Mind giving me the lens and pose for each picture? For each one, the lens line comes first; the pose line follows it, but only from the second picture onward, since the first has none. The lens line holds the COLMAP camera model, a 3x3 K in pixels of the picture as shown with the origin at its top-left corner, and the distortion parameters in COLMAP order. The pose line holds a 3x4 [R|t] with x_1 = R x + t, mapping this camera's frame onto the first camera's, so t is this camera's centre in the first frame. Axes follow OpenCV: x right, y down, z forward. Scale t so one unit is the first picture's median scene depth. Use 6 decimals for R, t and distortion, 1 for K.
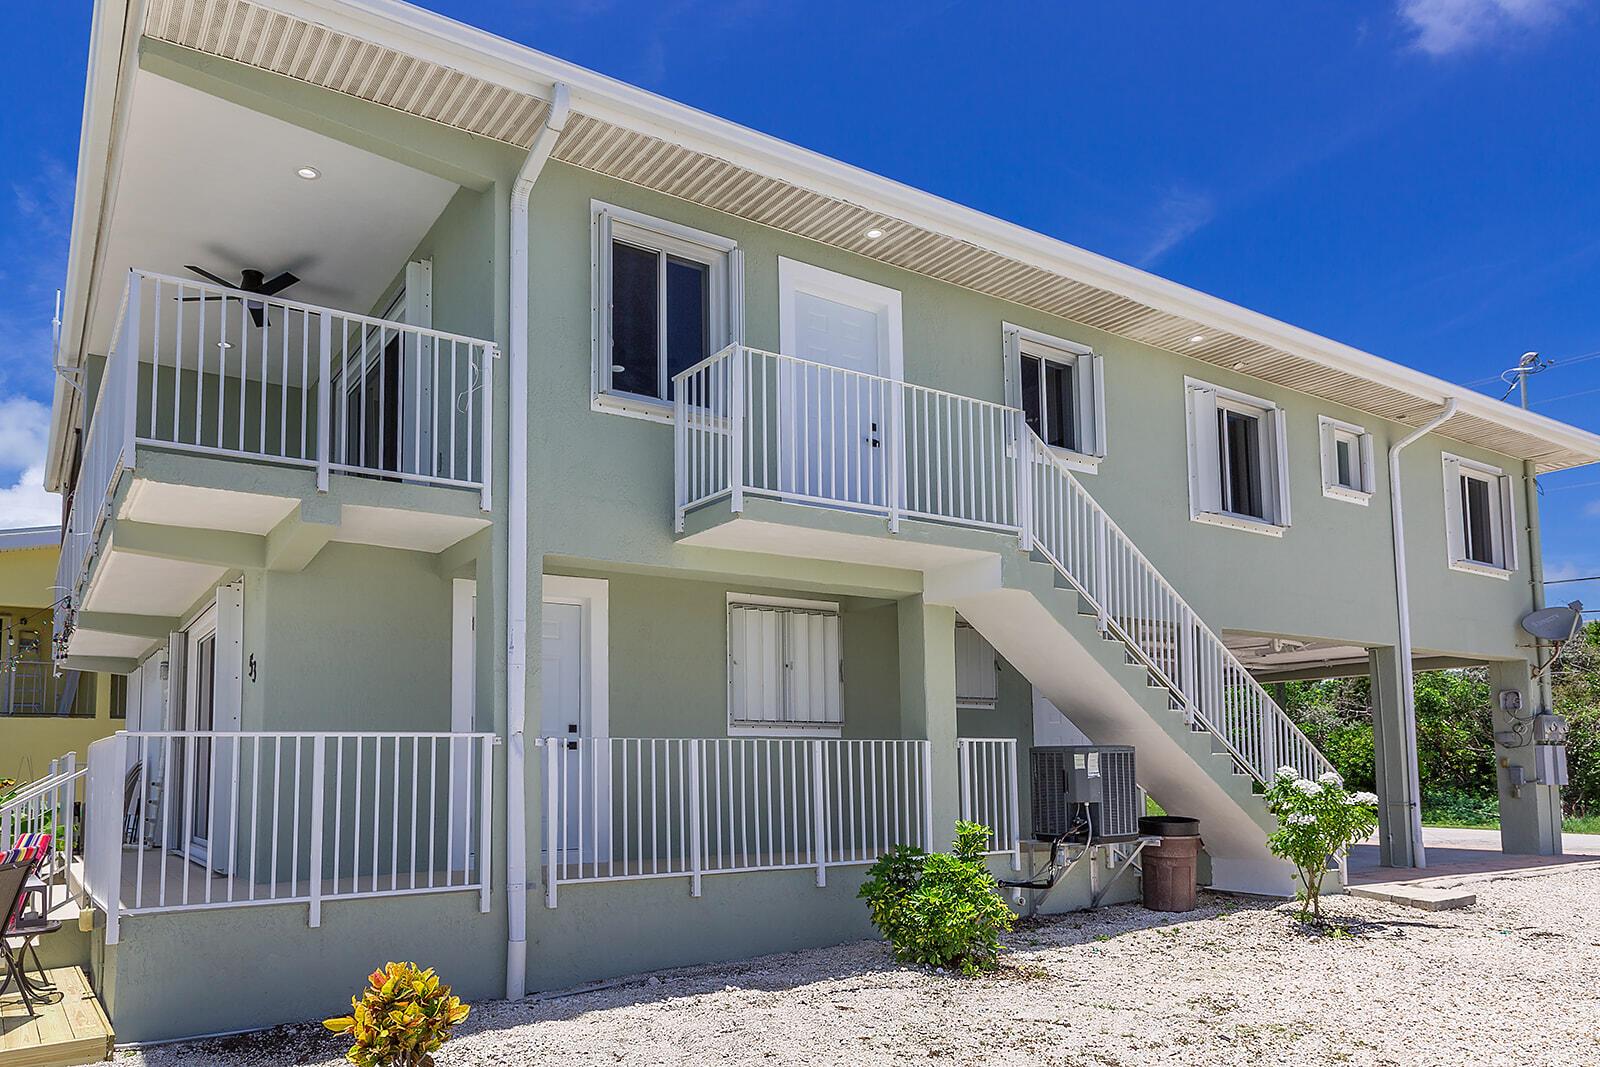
lens RADIAL K [[1207.7, 0, 800.2], [0, 1207.7, 610.2], [0, 0, 1]] dist [0.003892, -0.000592]
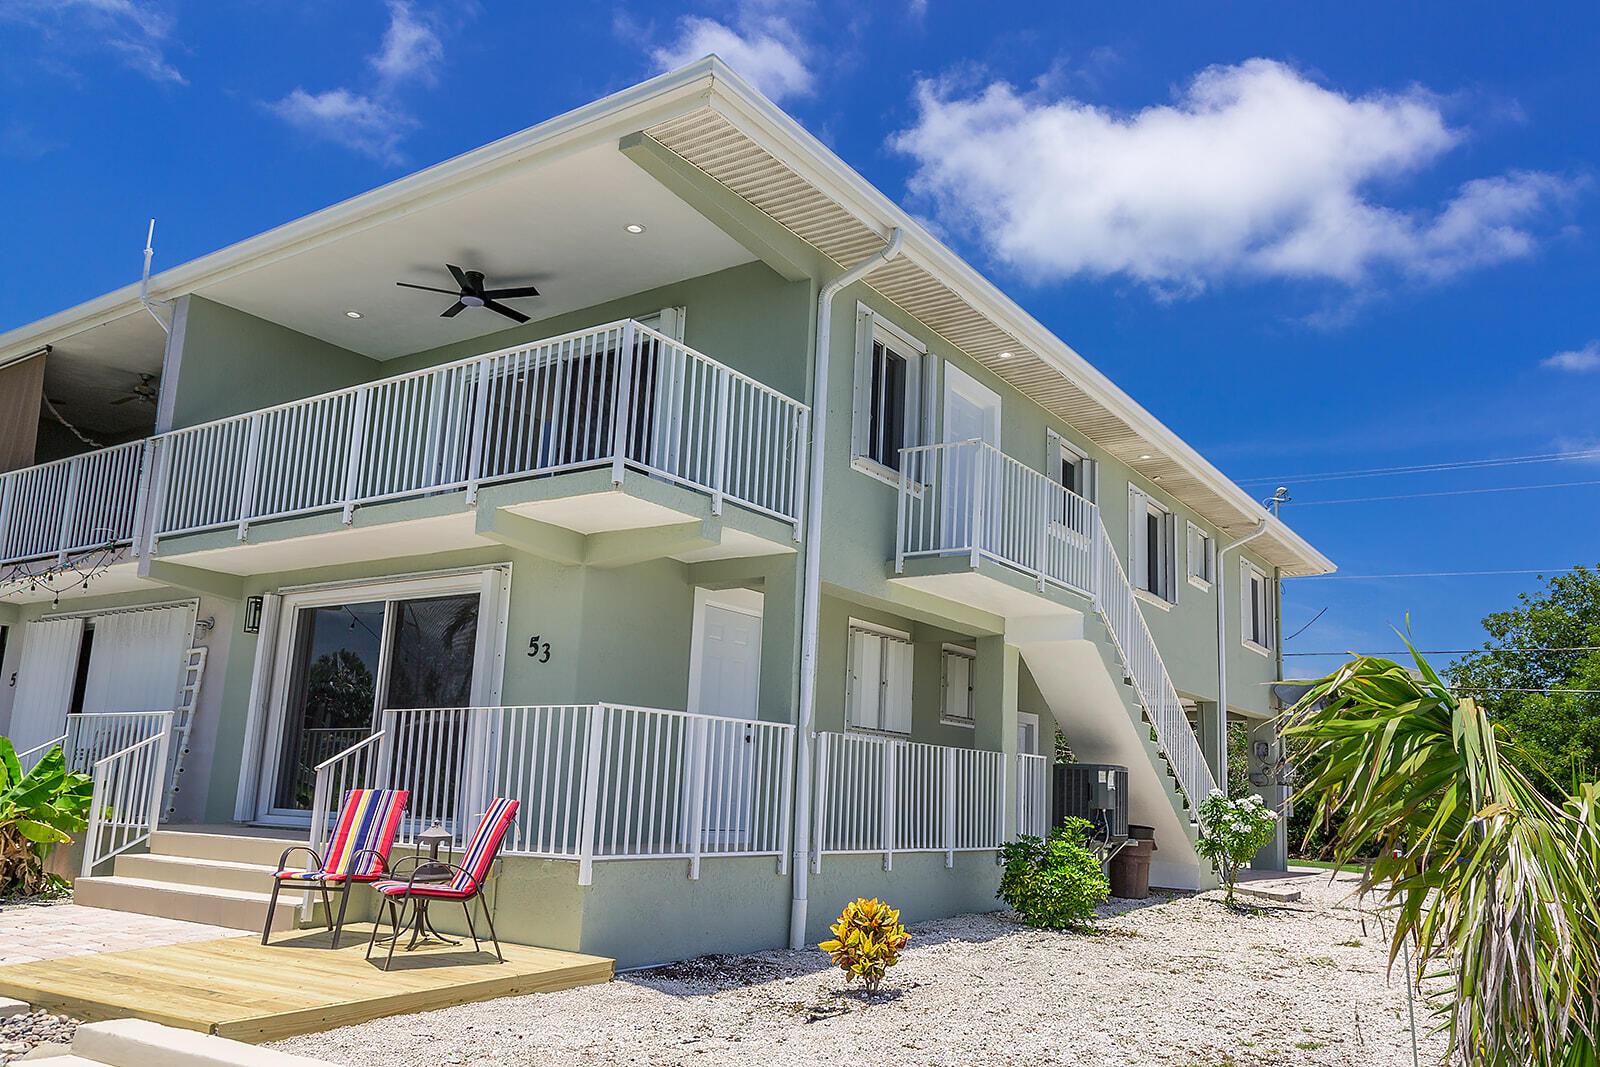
lens RADIAL K [[1187.3, 0, 845.9], [0, 1187.3, 537.7], [0, 0, 1]] dist [0.005365, 0.003539]
pose [[0.931036, 0.125890, 0.342527, -0.493249], [-0.102582, 0.991051, -0.085414, 0.008166], [-0.350214, 0.044386, 0.935617, -0.107578]]
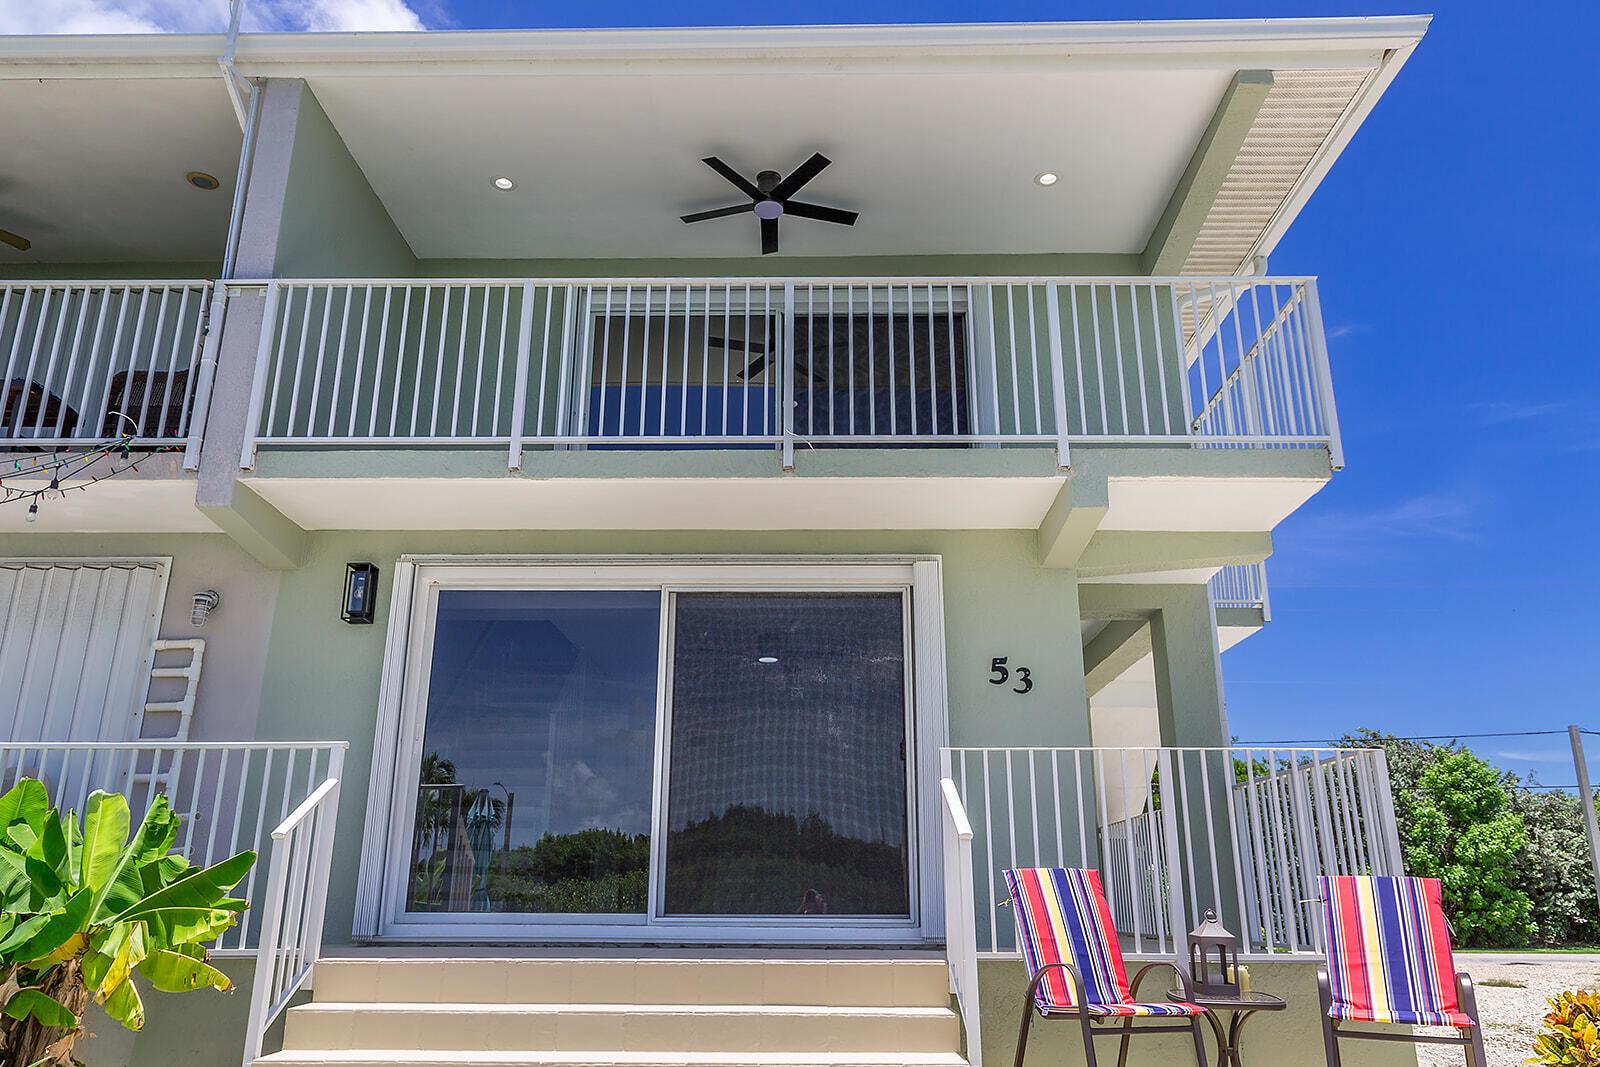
lens RADIAL K [[1210.8, 0, 800.1], [0, 1210.8, 421.0], [0, 0, 1]] dist [-0.070270, 0.000761]
pose [[0.593179, 0.314064, 0.741284, -1.020591], [-0.125903, 0.945629, -0.299891, 0.125161], [-0.795164, 0.084559, 0.600469, 0.517910]]
